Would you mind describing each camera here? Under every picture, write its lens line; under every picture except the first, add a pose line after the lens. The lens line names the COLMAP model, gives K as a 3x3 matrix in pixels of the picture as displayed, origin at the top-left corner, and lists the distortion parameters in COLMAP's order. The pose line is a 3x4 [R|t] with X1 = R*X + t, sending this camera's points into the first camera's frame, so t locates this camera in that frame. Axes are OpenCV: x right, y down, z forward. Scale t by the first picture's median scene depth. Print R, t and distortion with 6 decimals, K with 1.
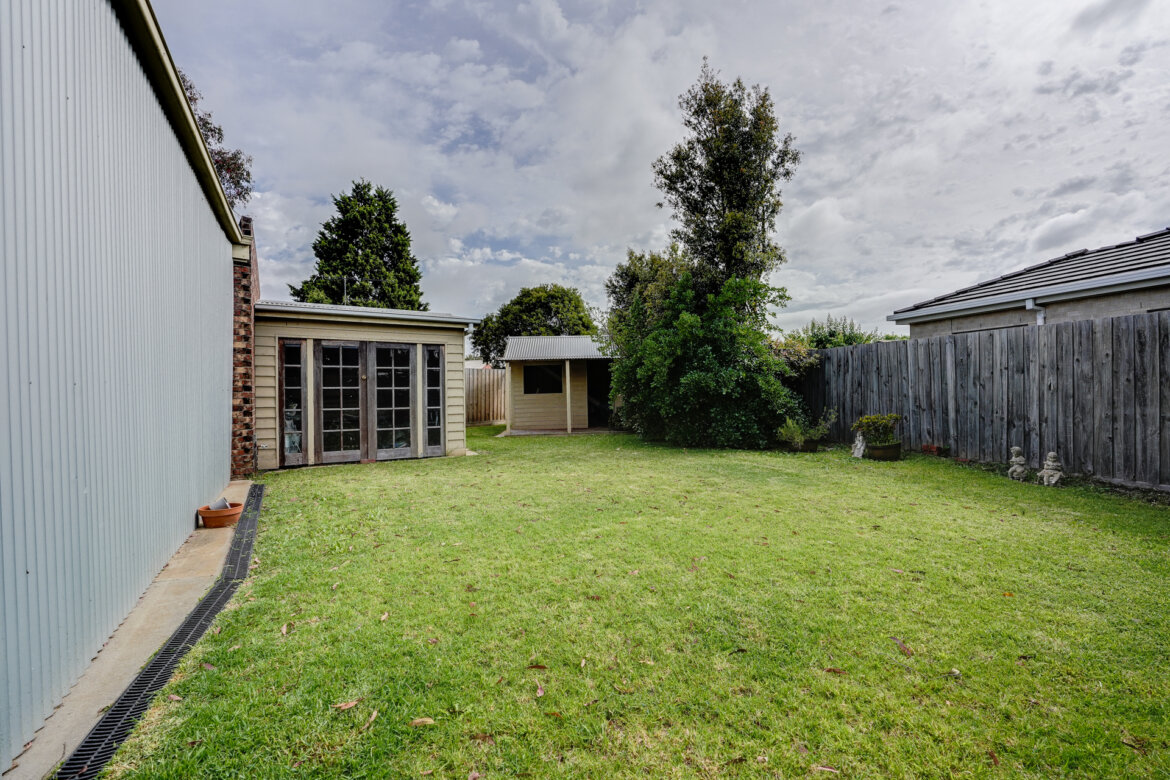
lens RADIAL K [[527.9, 0, 591.7], [0, 527.9, 386.2], [0, 0, 1]] dist [-0.000402, 0.000698]
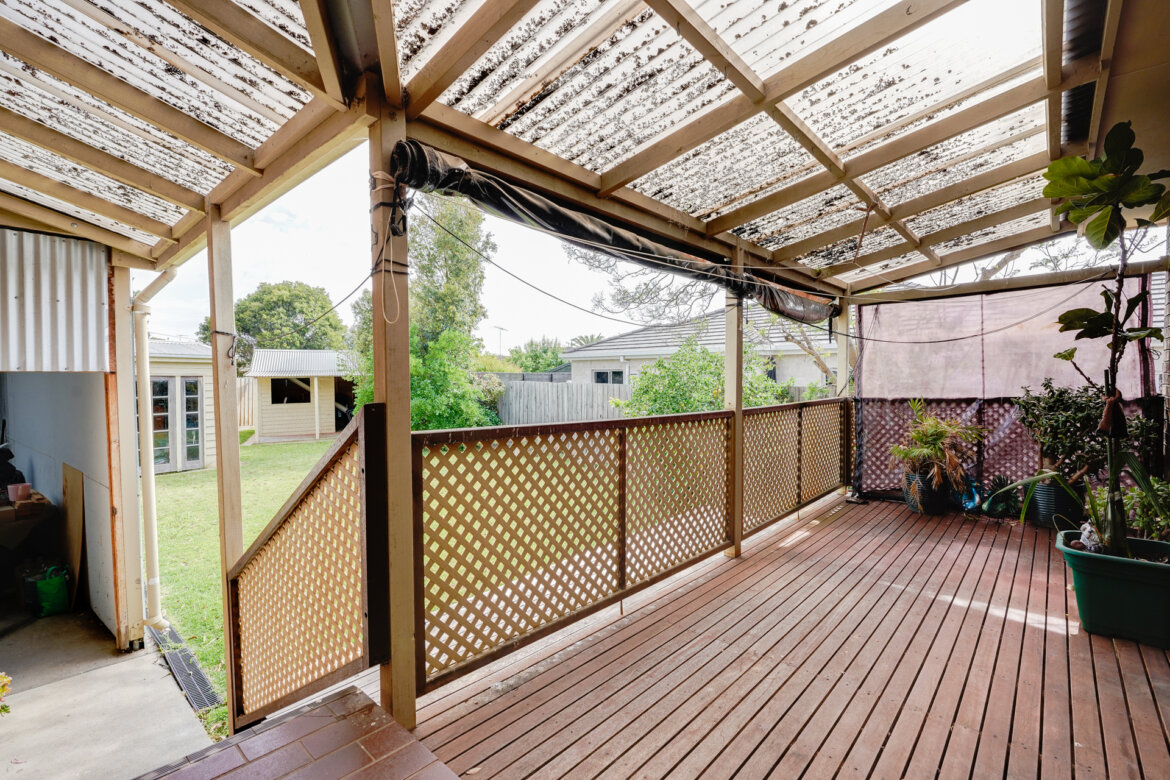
lens RADIAL K [[527.9, 0, 591.7], [0, 527.9, 386.2], [0, 0, 1]] dist [-0.000402, 0.000698]
pose [[0.903191, 0.003814, 0.429223, 0.007007], [-0.020523, 0.999201, 0.034305, -0.106434], [-0.428749, -0.039793, 0.902547, -0.437214]]
